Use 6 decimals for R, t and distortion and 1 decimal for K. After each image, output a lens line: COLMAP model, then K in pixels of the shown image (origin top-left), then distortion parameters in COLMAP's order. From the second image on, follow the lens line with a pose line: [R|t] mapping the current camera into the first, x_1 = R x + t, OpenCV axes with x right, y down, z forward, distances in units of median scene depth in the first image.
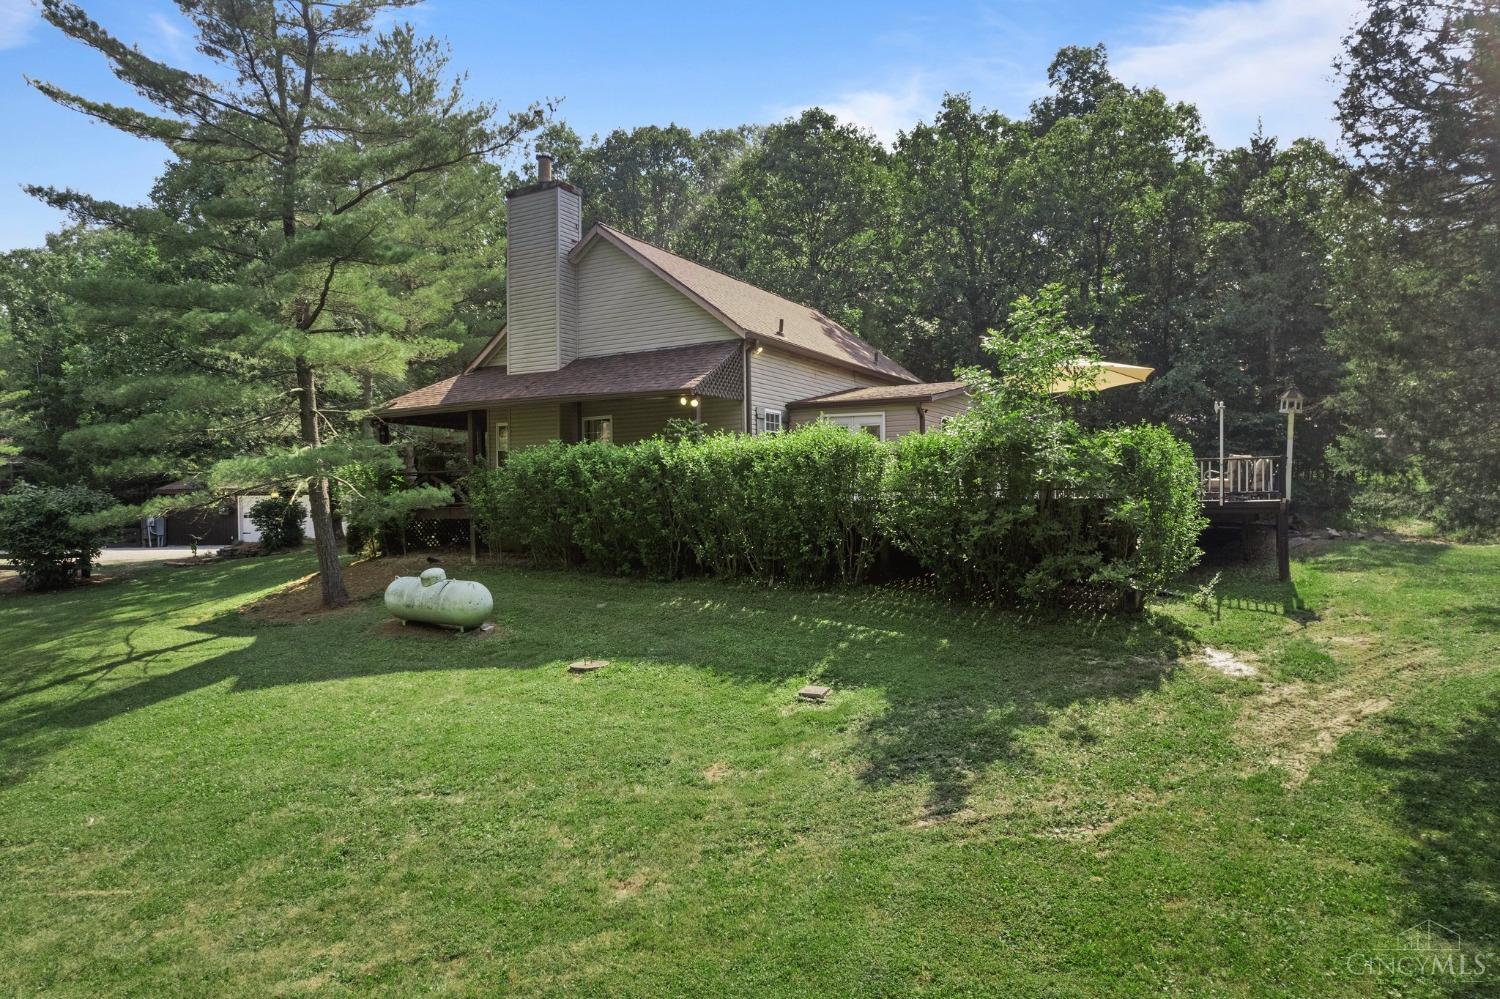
lens RADIAL K [[960.6, 0, 756.8], [0, 960.6, 500.1], [0, 0, 1]] dist [-0.030228, 0.027812]
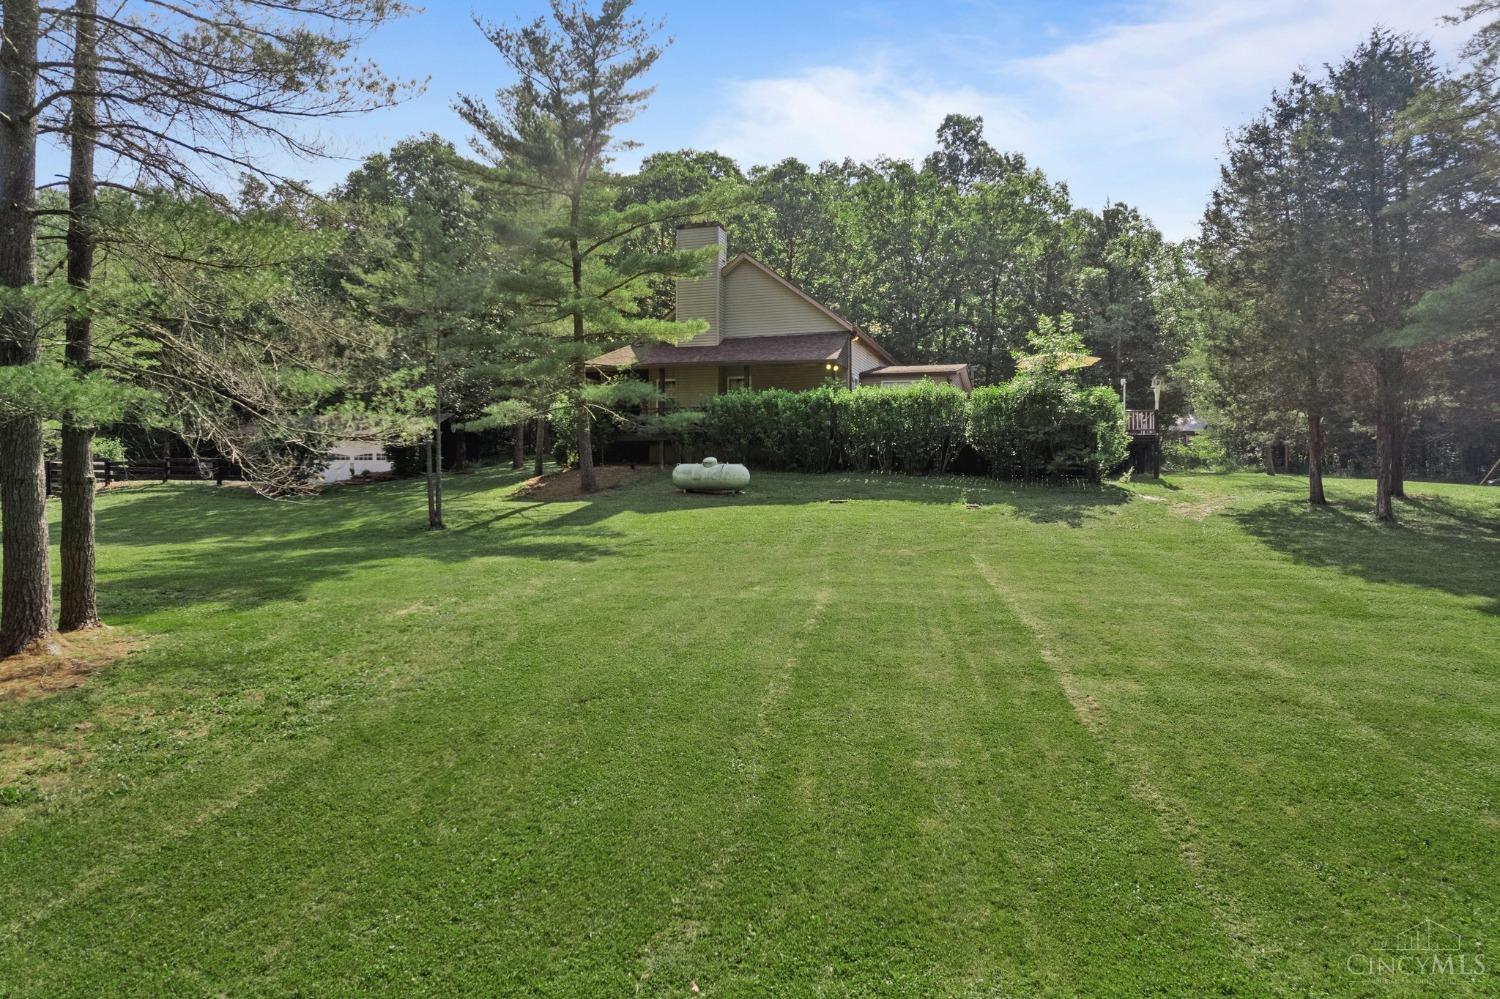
lens RADIAL K [[960.6, 0, 744.4], [0, 960.6, 498.1], [0, 0, 1]] dist [-0.030228, 0.027812]
pose [[0.980908, 0.015187, 0.193879, -0.535290], [-0.016358, 0.999856, 0.004442, 0.118671], [-0.193784, -0.007529, 0.981015, -0.602126]]
